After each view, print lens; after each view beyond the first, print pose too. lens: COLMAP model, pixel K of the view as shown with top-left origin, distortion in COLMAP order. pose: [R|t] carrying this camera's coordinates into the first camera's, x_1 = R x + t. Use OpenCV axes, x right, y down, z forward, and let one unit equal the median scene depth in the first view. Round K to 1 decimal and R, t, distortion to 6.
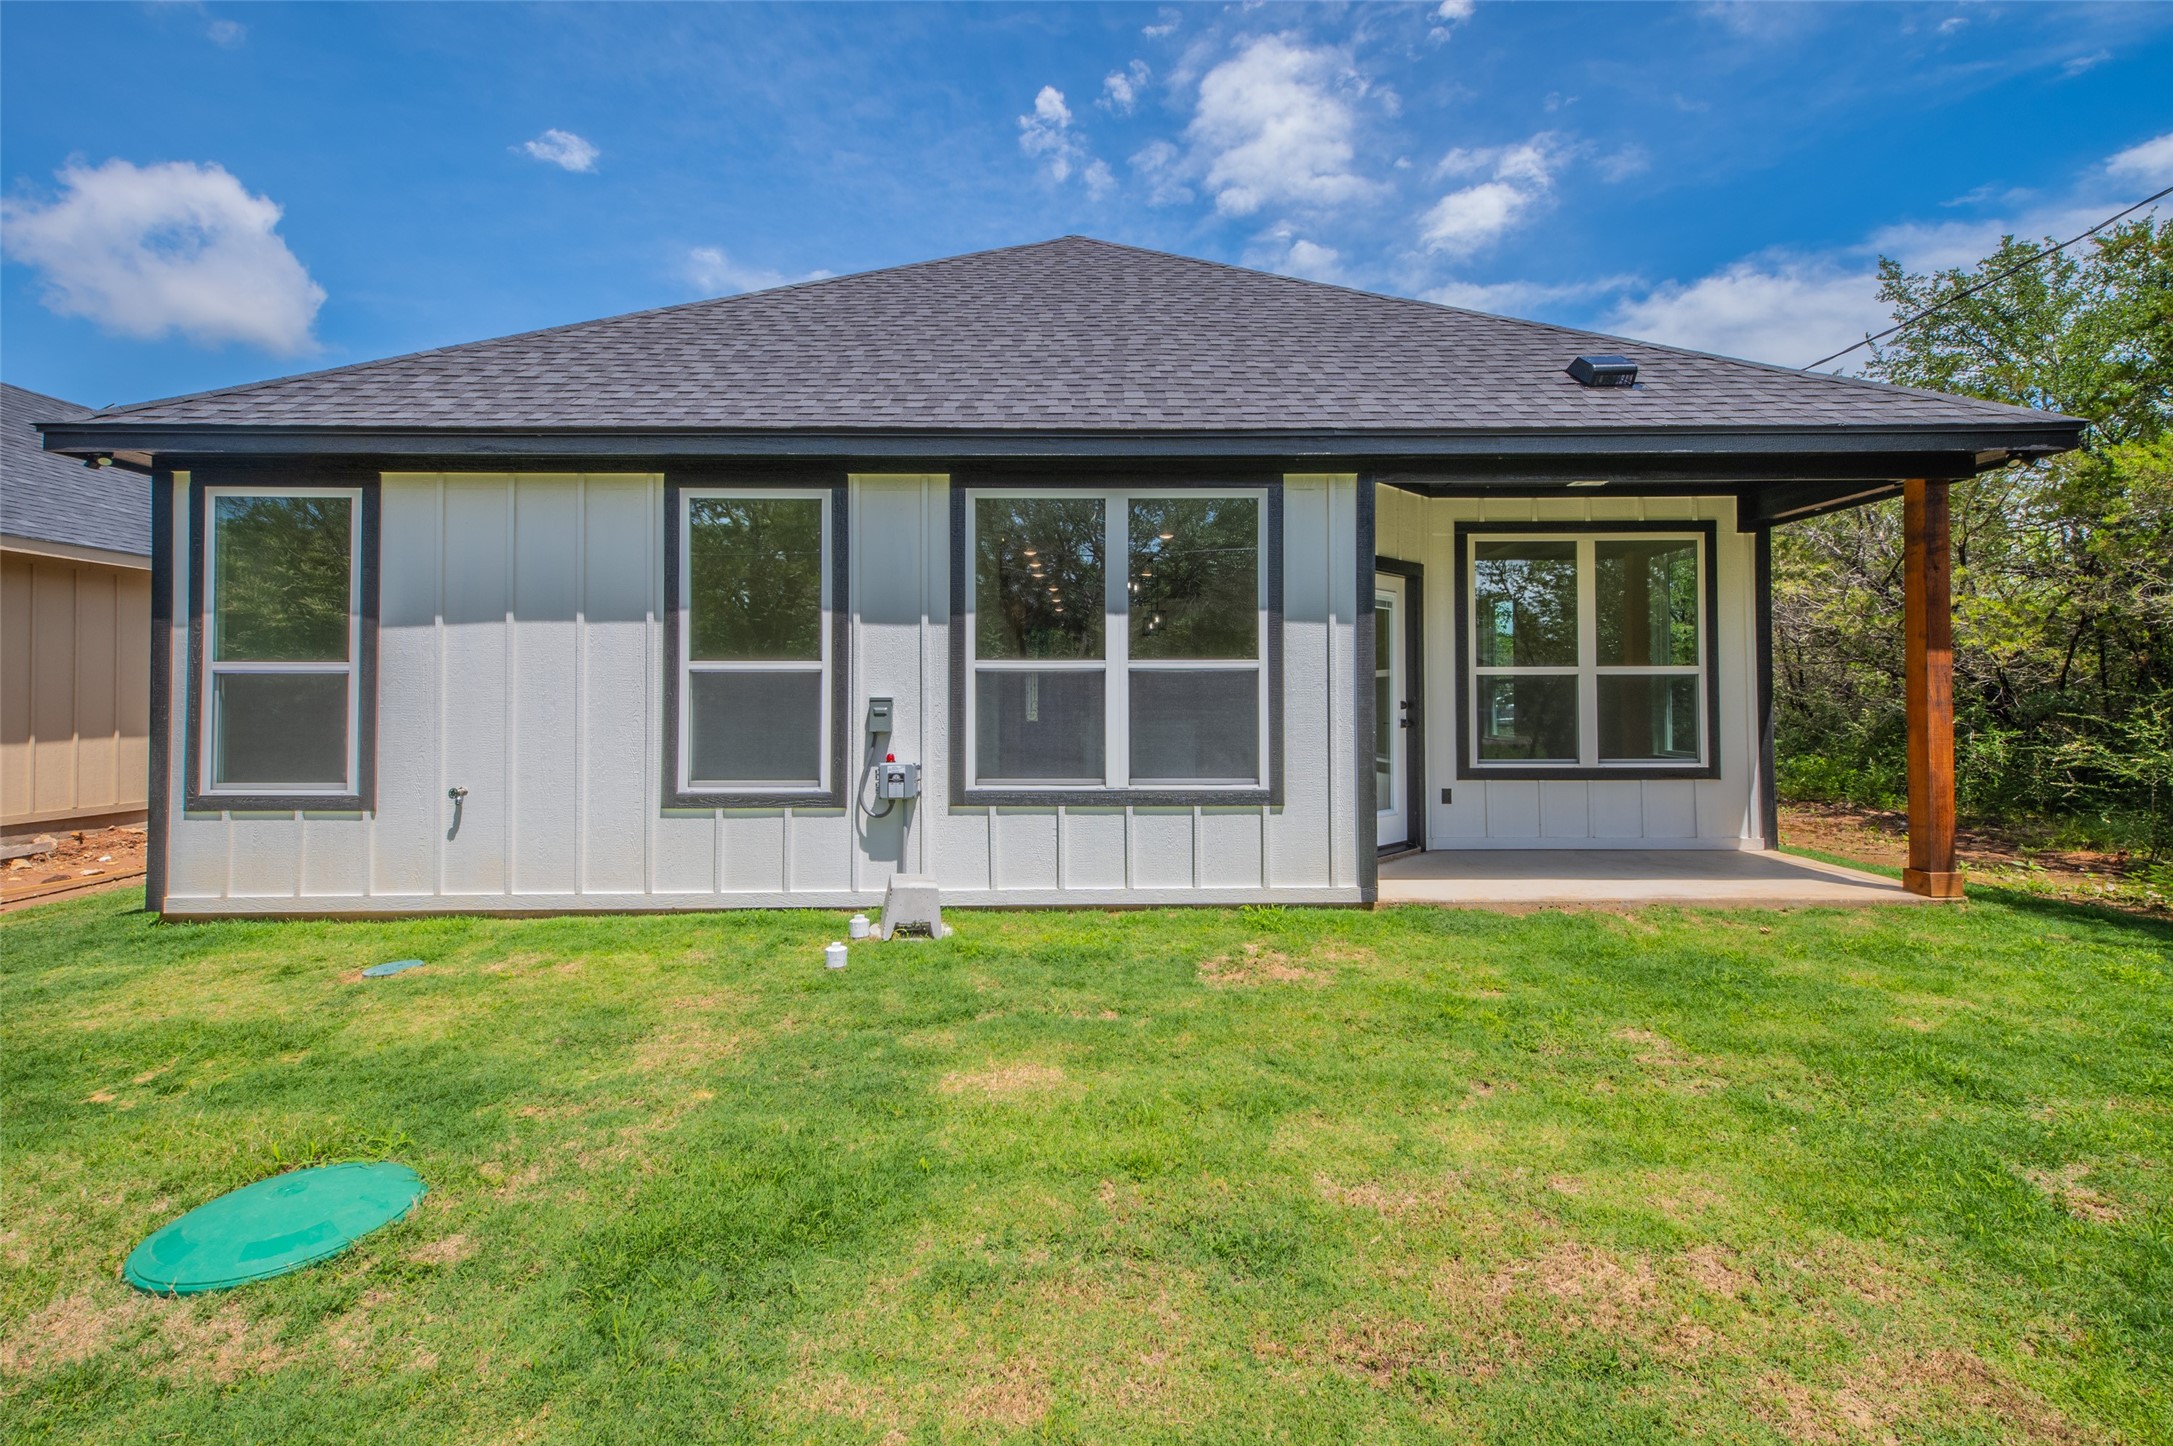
lens RADIAL K [[981.0, 0, 1115.4], [0, 981.0, 689.2], [0, 0, 1]] dist [0.024470, -0.000318]
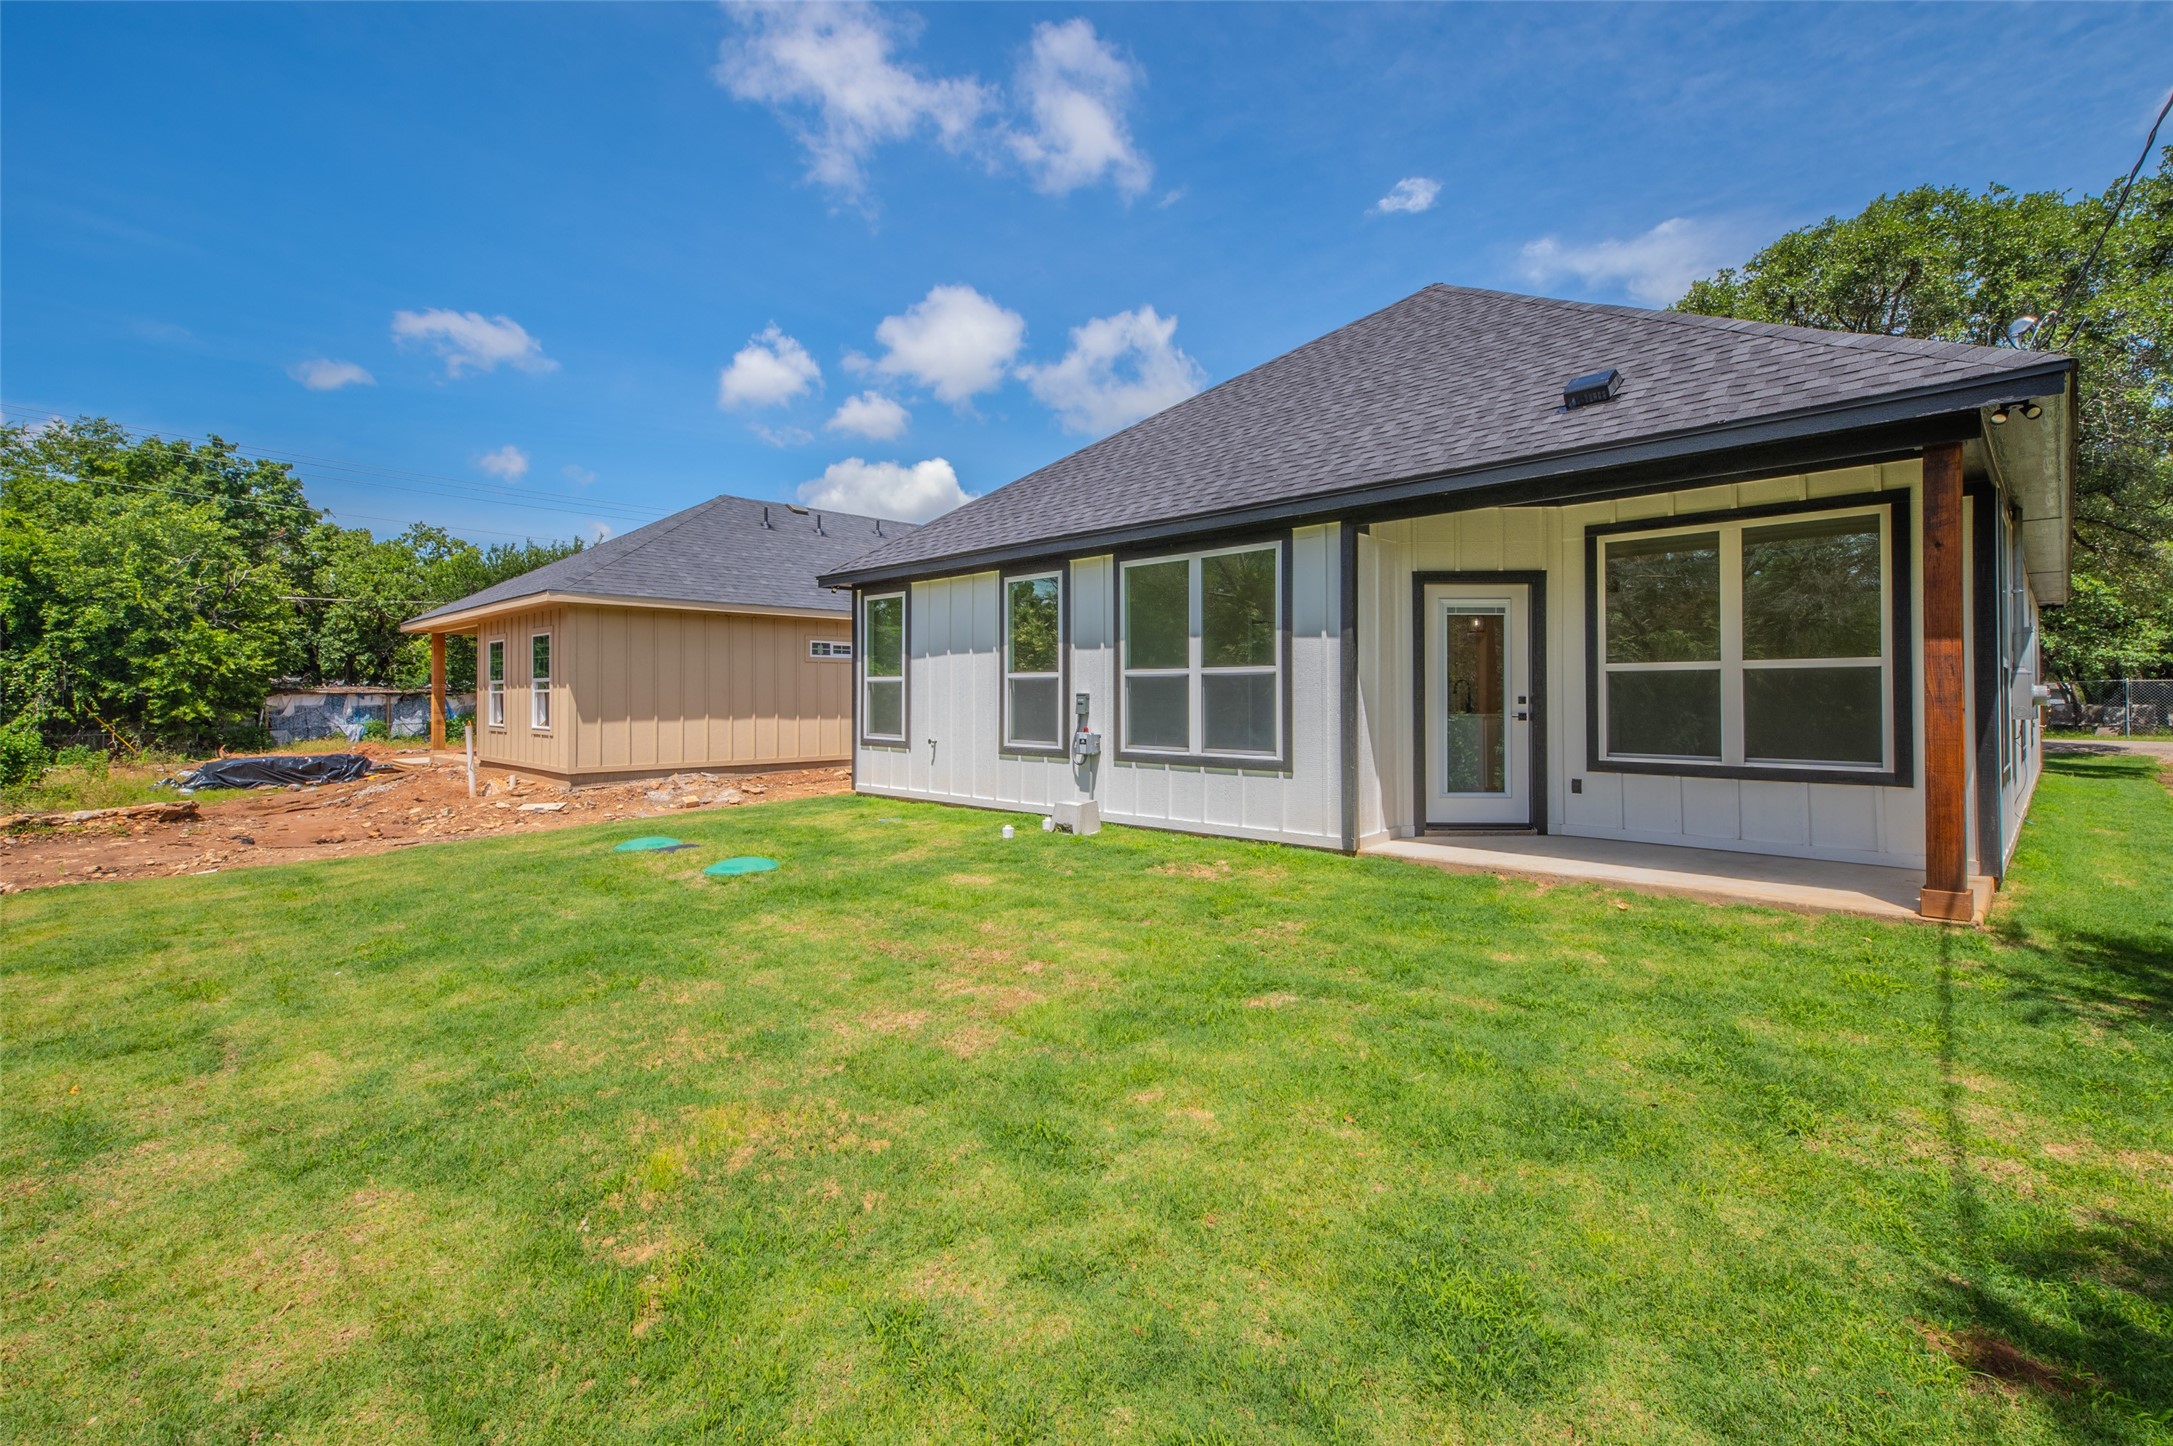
lens RADIAL K [[951.7, 0, 1091.0], [0, 951.7, 705.9], [0, 0, 1]] dist [0.062976, -0.027359]
pose [[0.717557, 0.008499, -0.696447, 0.891176], [0.005885, 0.999816, 0.018265, 0.000155], [0.696474, -0.017204, 0.717375, -0.146512]]
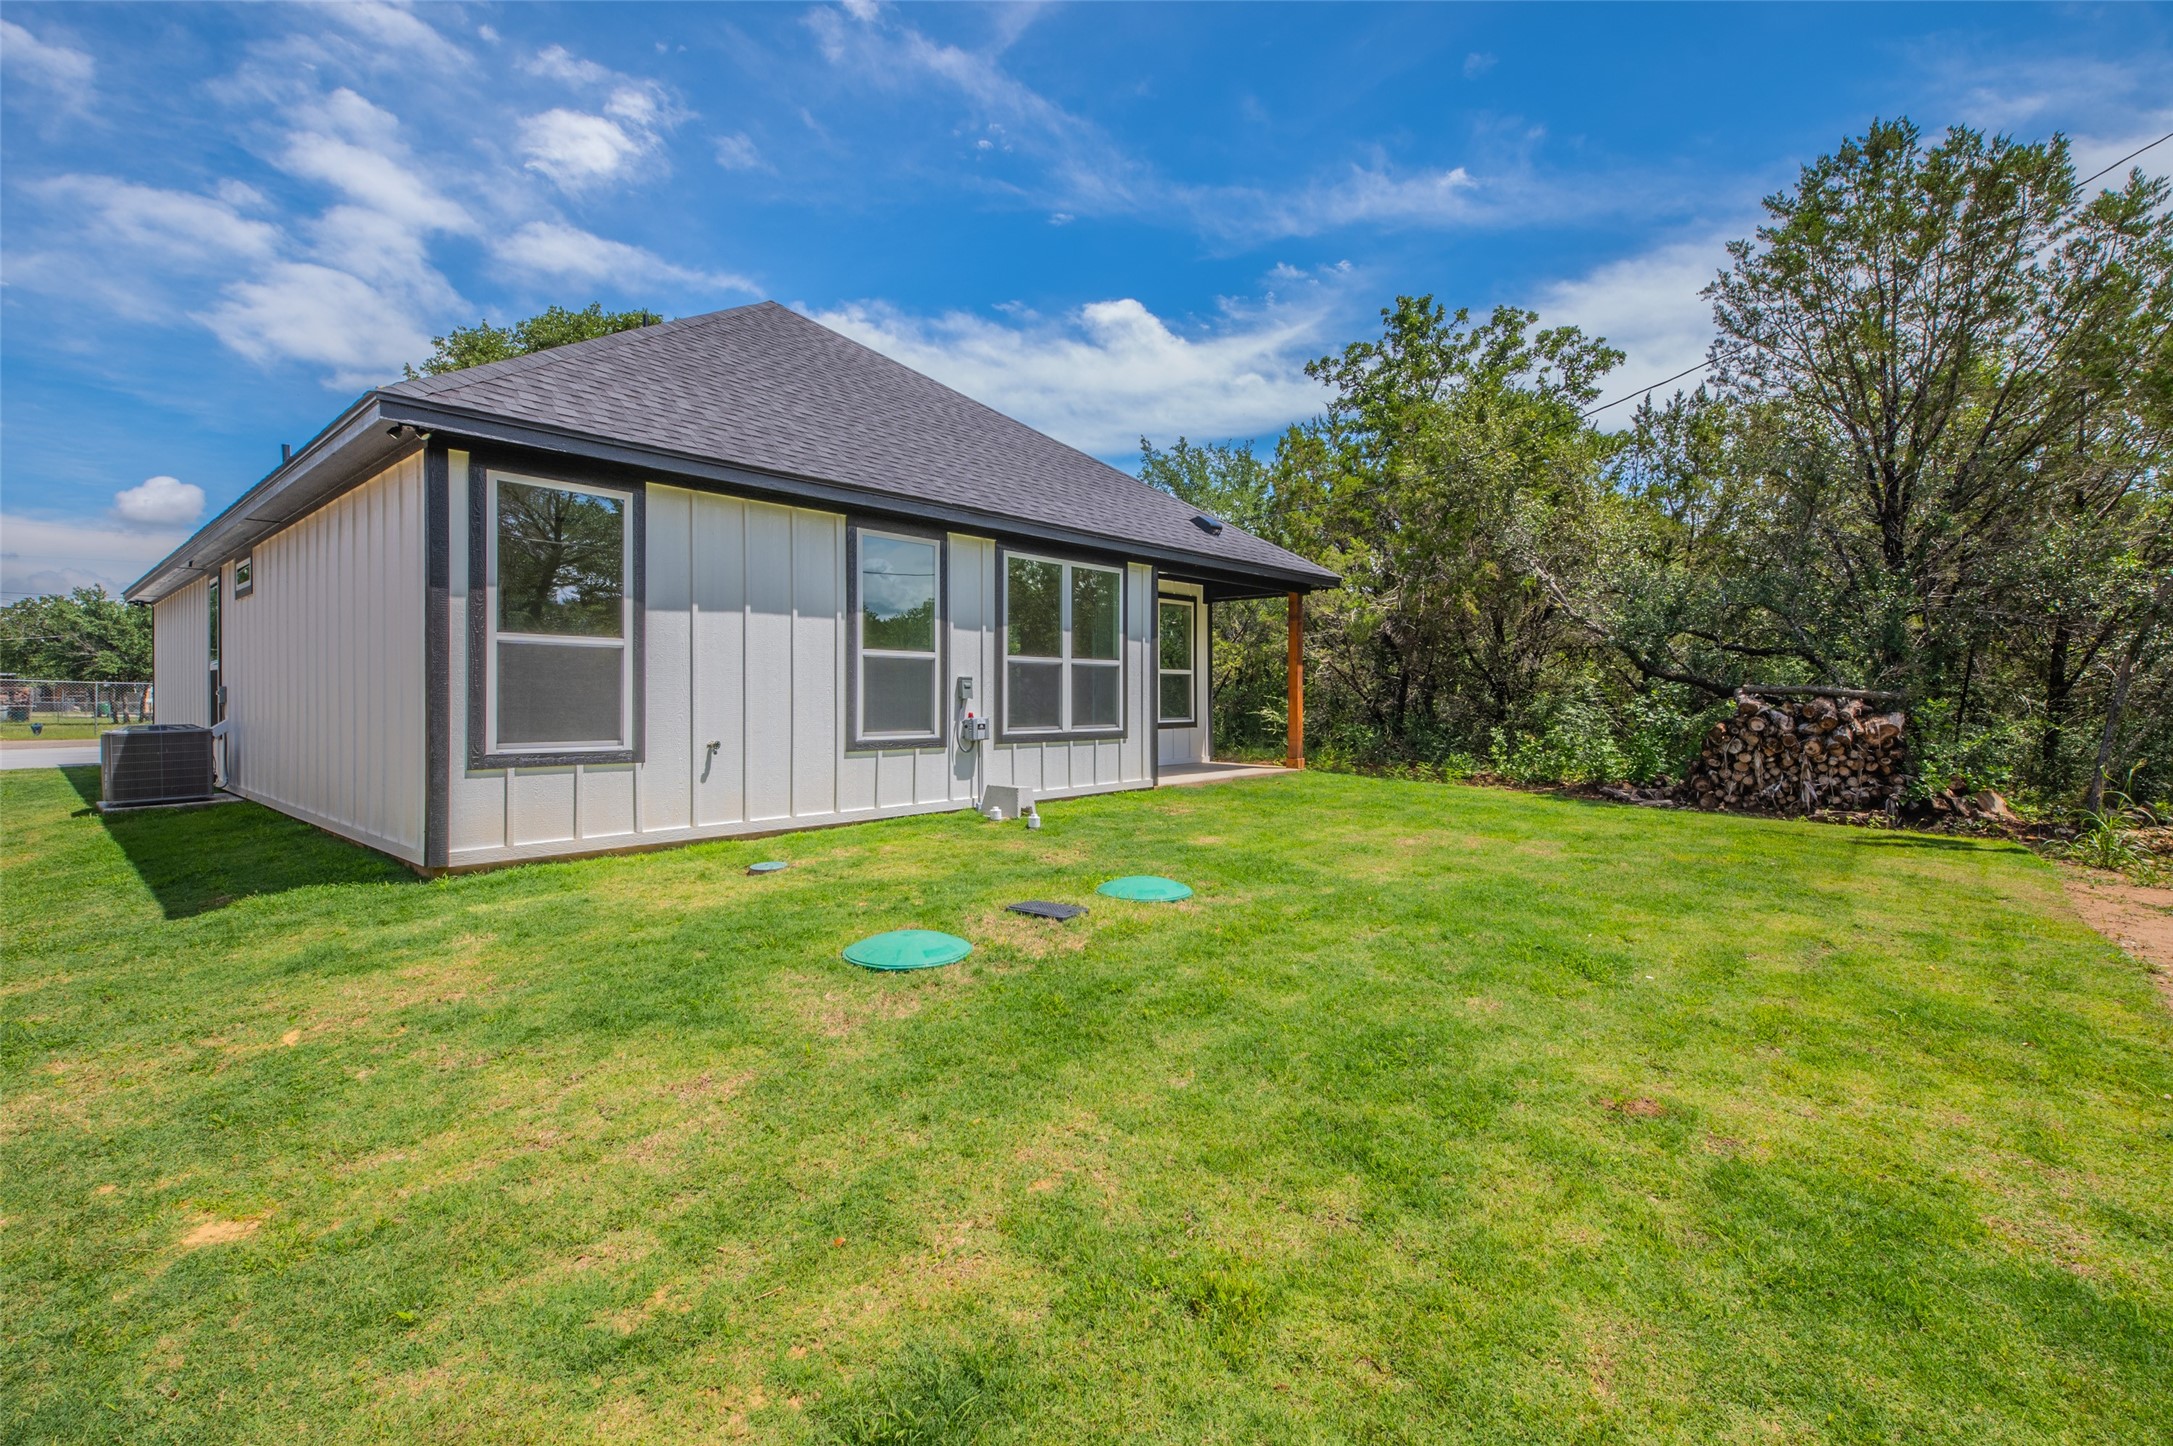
lens RADIAL K [[991.7, 0, 1074.7], [0, 991.7, 711.3], [0, 0, 1]] dist [0.041004, -0.028254]
pose [[0.673156, -0.006321, 0.739473, -1.294341], [-0.002559, 0.999938, 0.010876, 0.045826], [-0.739496, -0.009214, 0.673098, -0.203311]]
